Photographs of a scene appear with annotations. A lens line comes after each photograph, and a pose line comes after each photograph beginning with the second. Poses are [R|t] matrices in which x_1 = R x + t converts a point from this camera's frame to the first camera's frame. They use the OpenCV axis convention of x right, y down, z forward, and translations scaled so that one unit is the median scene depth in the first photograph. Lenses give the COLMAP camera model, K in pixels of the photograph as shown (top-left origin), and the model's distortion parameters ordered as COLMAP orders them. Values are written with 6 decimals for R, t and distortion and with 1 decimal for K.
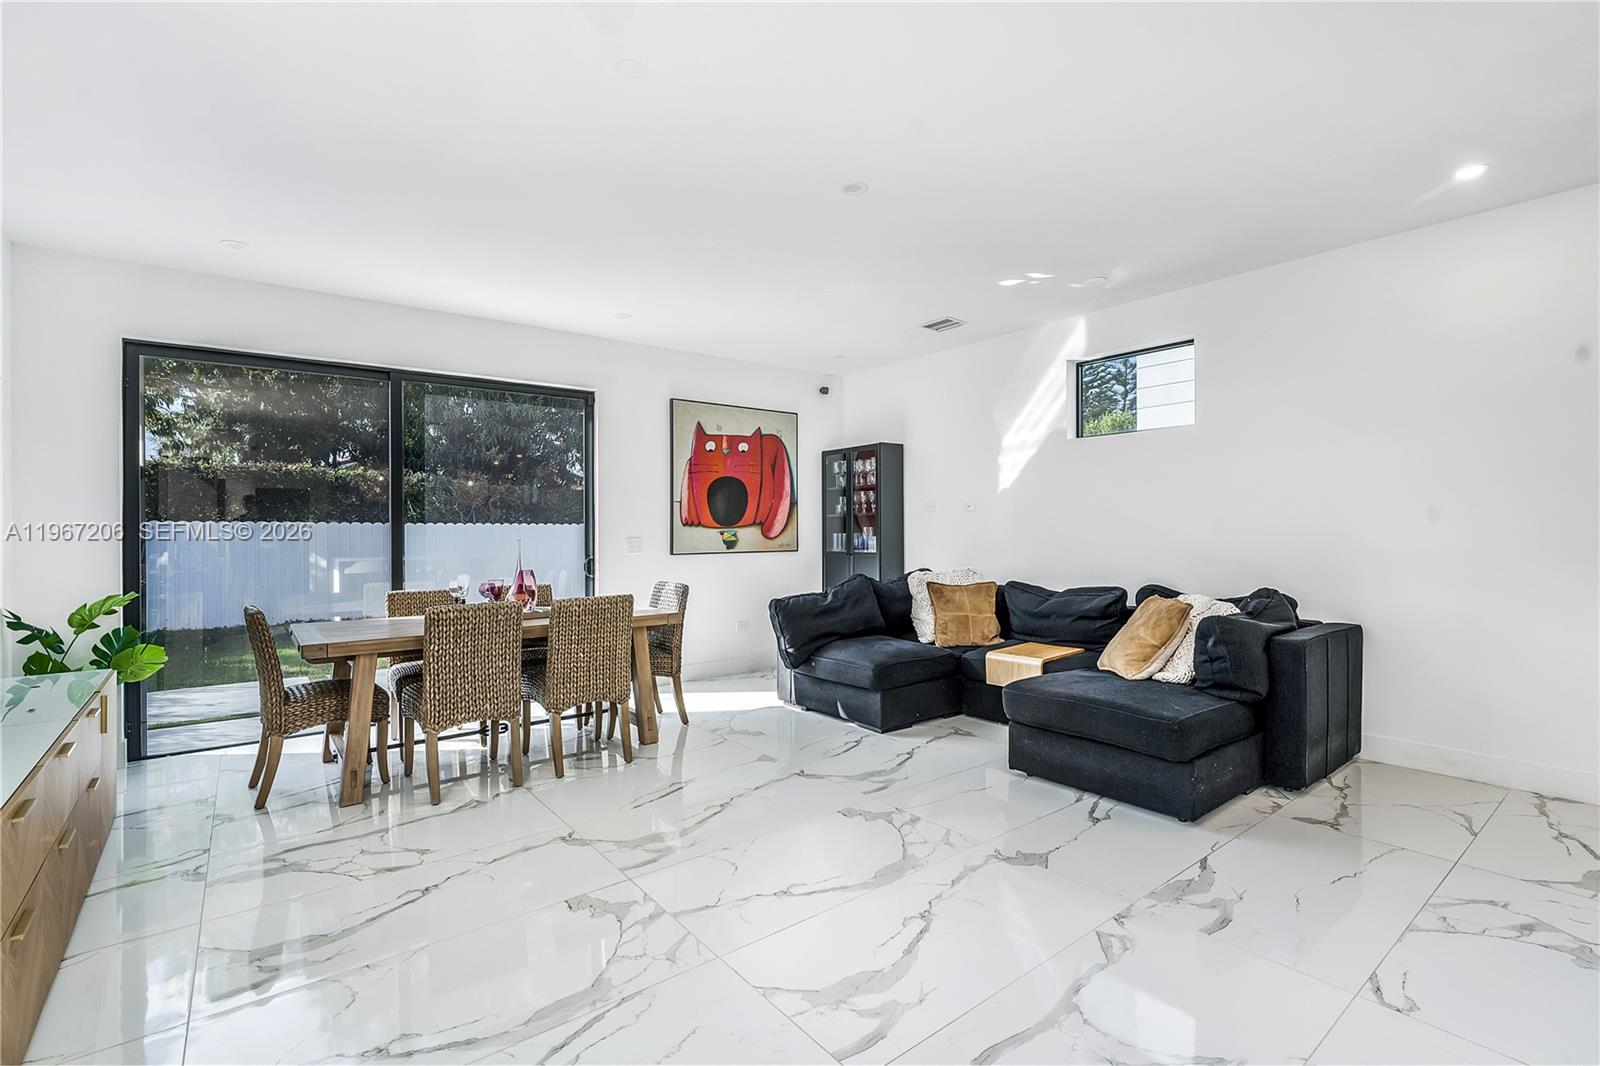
lens RADIAL K [[724.5, 0, 796.9], [0, 724.5, 532.2], [0, 0, 1]] dist [0.002439, -0.000256]
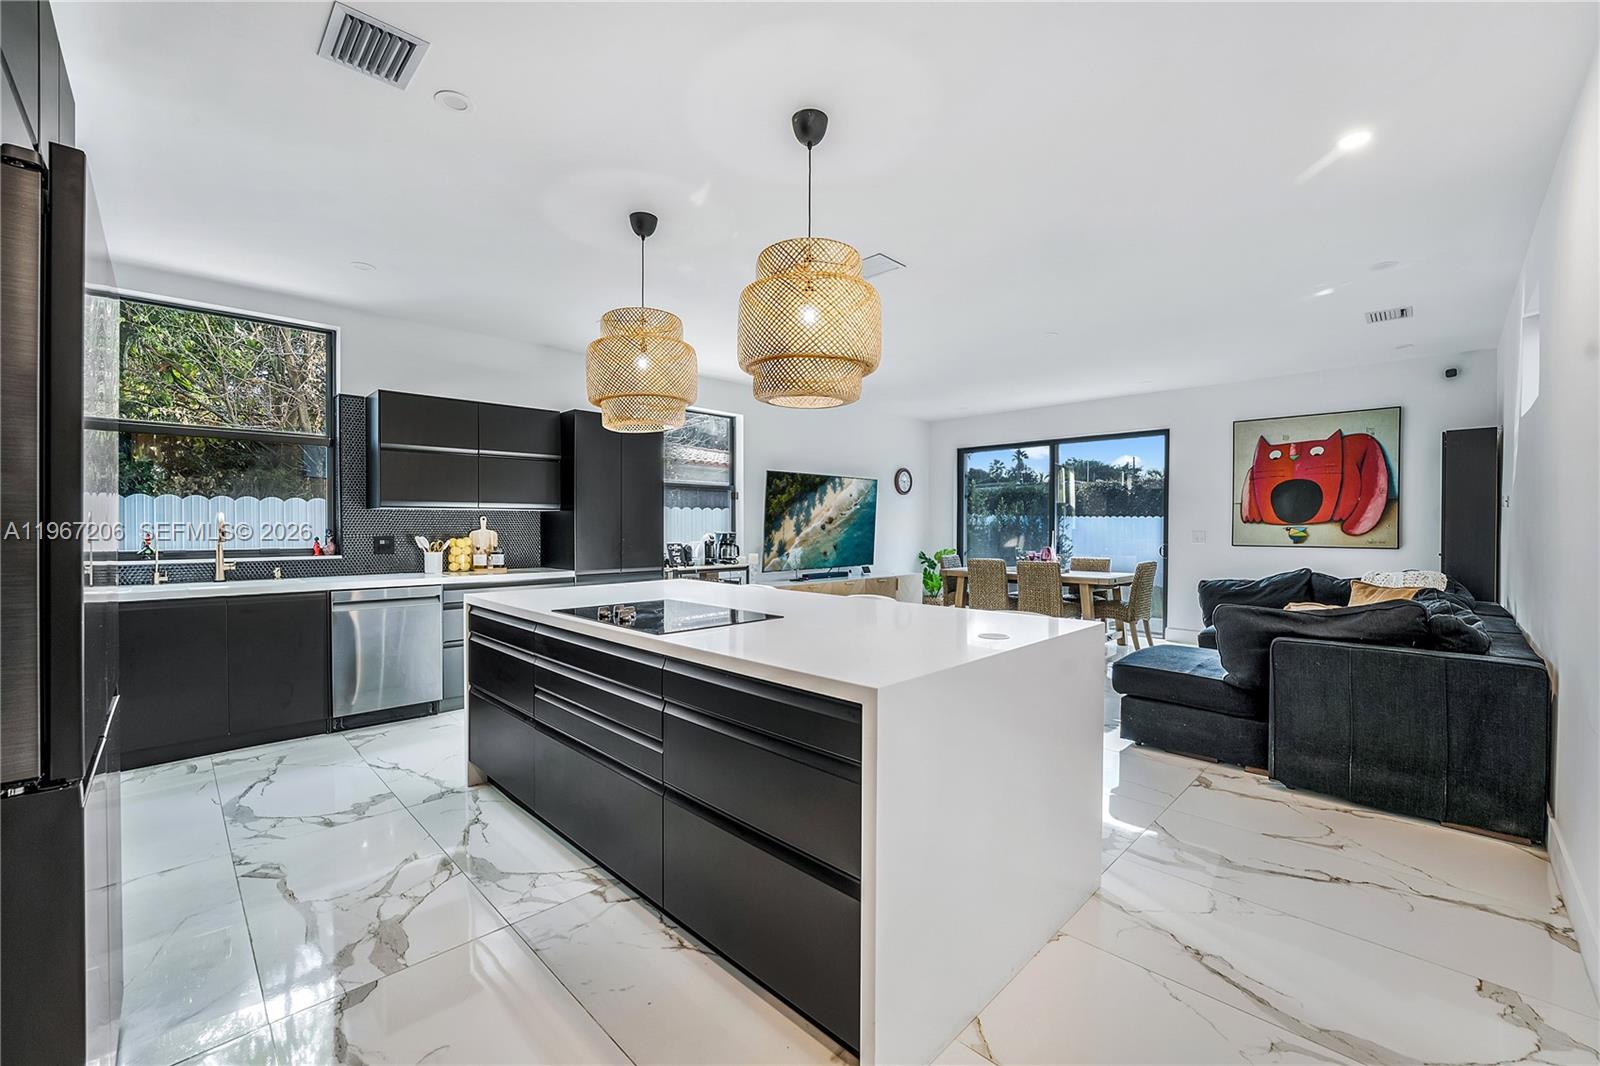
lens RADIAL K [[657.2, 0, 798.0], [0, 657.2, 528.9], [0, 0, 1]] dist [-0.015170, 0.000377]
pose [[0.124785, 0.017526, -0.992029, 0.830686], [-0.003747, 0.999845, 0.017193, -0.014272], [0.992177, 0.001572, 0.124831, 0.104367]]
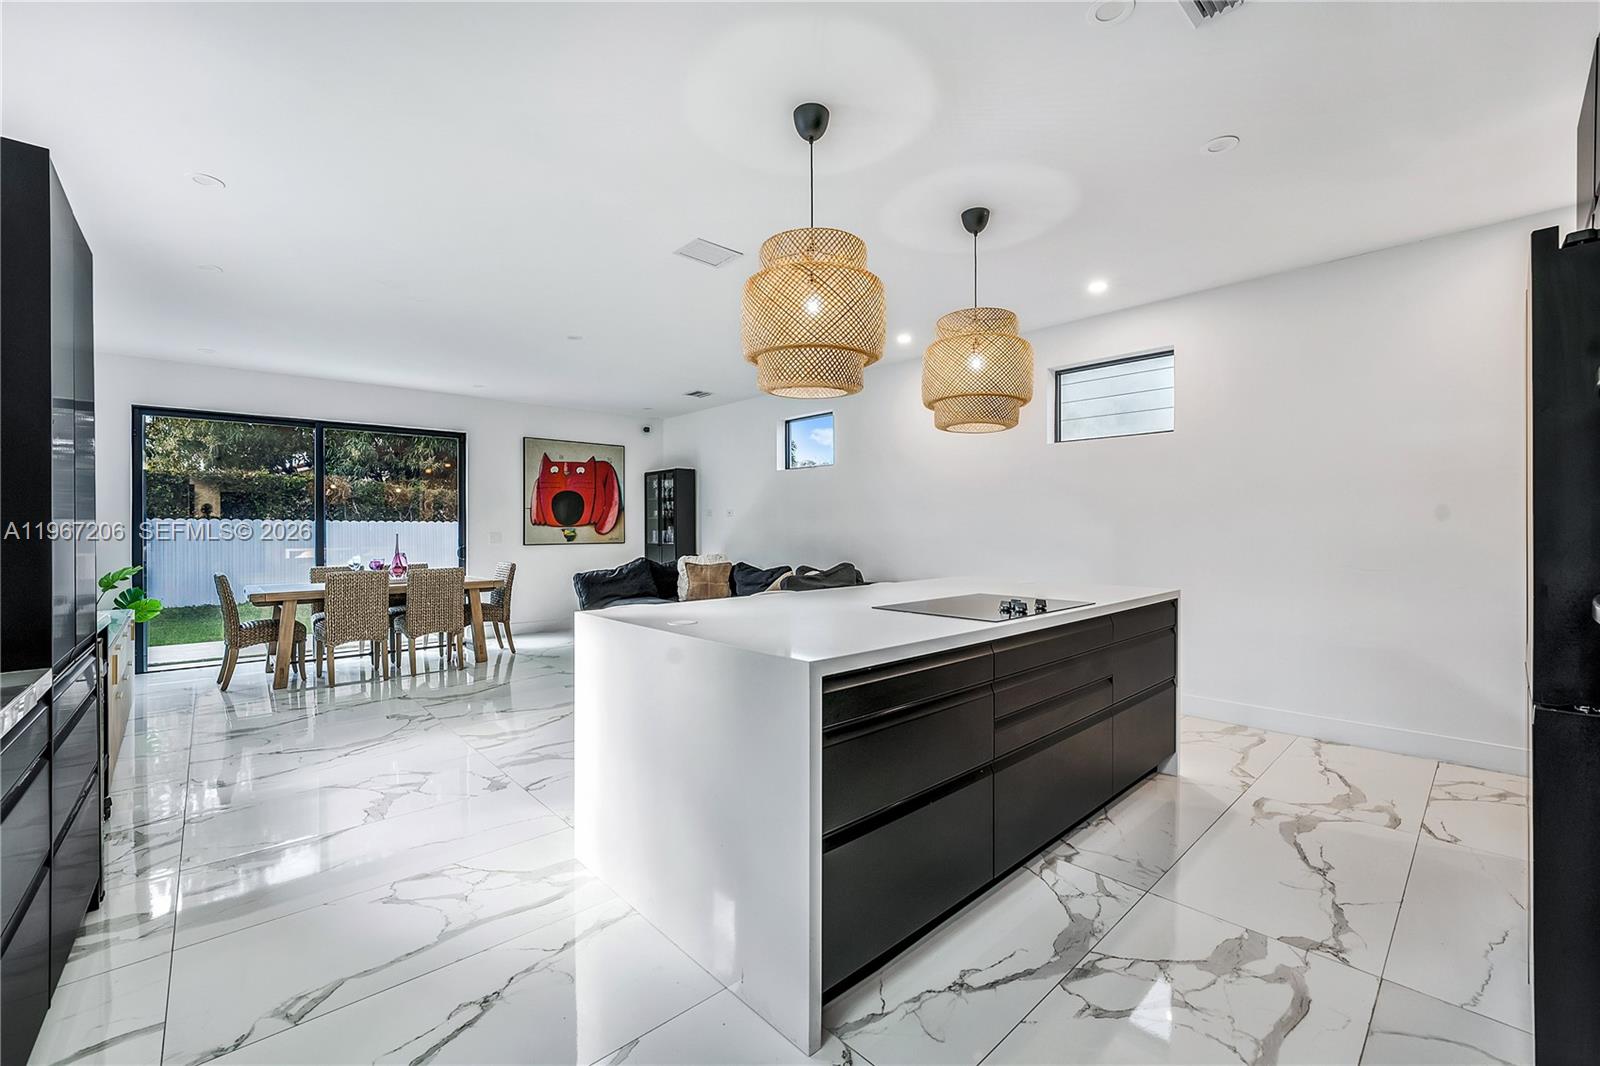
lens RADIAL K [[657.2, 0, 803.6], [0, 657.2, 534.0], [0, 0, 1]] dist [-0.015170, 0.000377]
pose [[0.995801, 0.003554, 0.091479, 0.254820], [-0.004182, 0.999969, 0.006680, -0.001924], [-0.091452, -0.007035, 0.995785, -0.342948]]
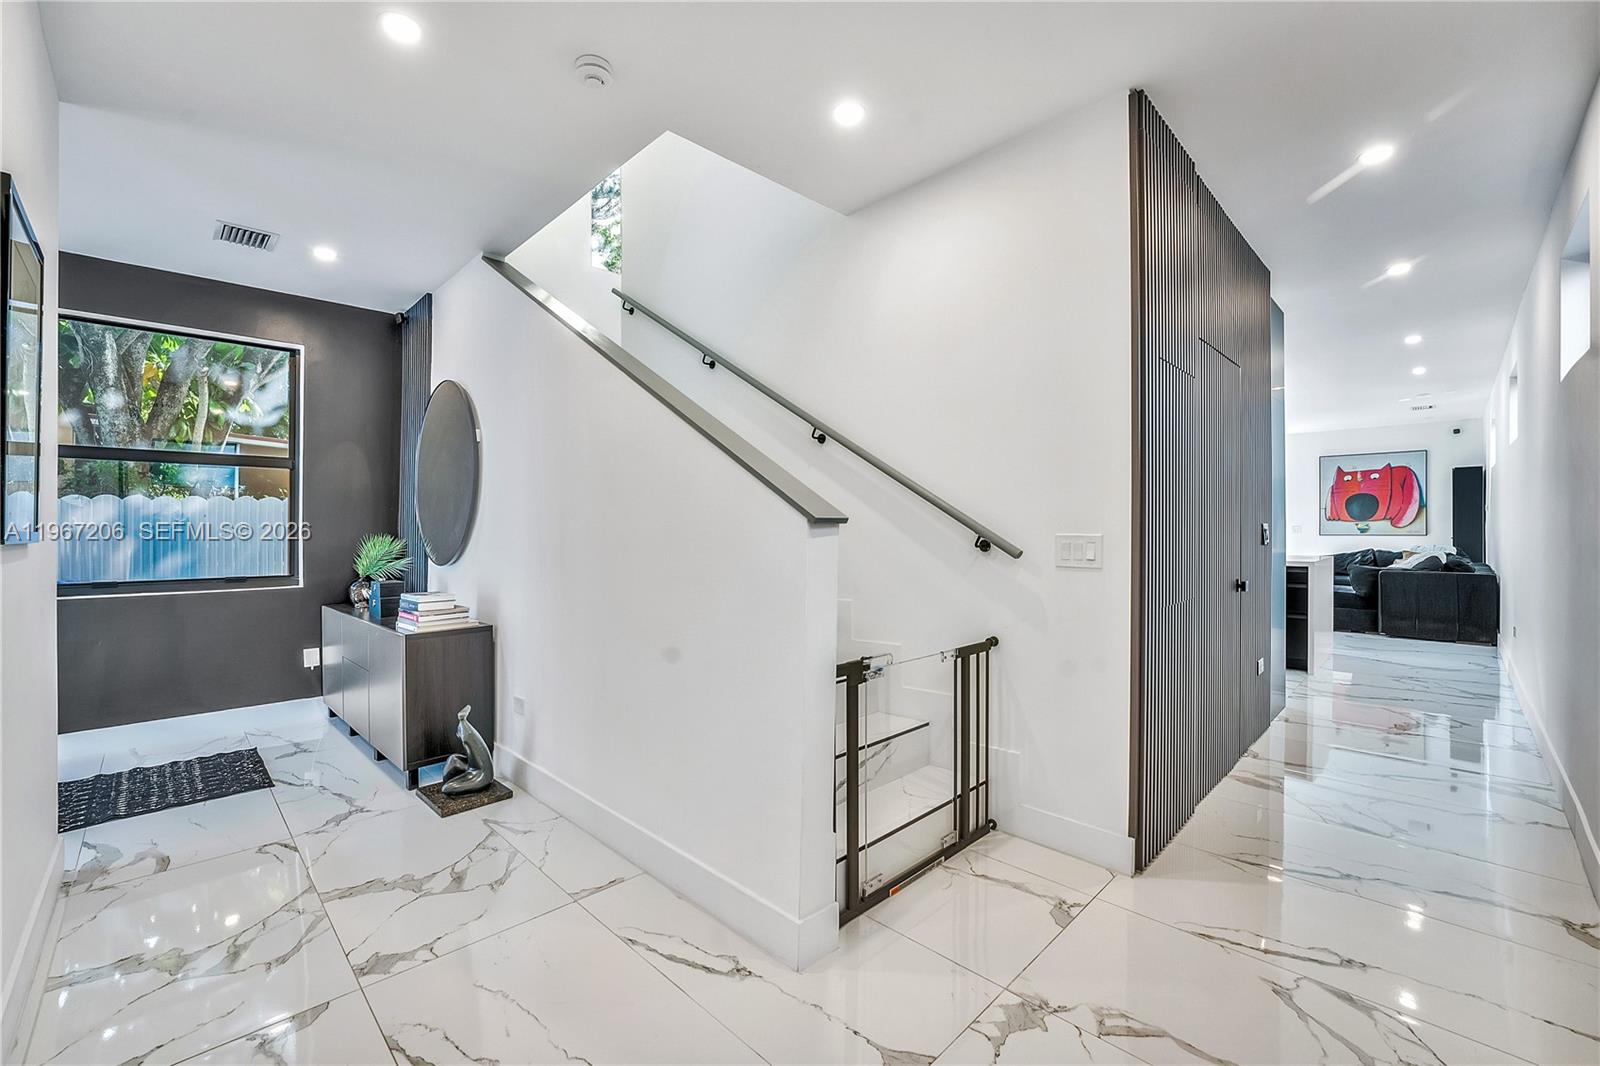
lens RADIAL K [[657.2, 0, 790.8], [0, 657.2, 530.3], [0, 0, 1]] dist [-0.015170, 0.000377]
pose [[0.113012, 0.014693, -0.993485, 1.403018], [0.012011, 0.999797, 0.016153, -0.027532], [0.993521, -0.013759, 0.112813, -0.636318]]
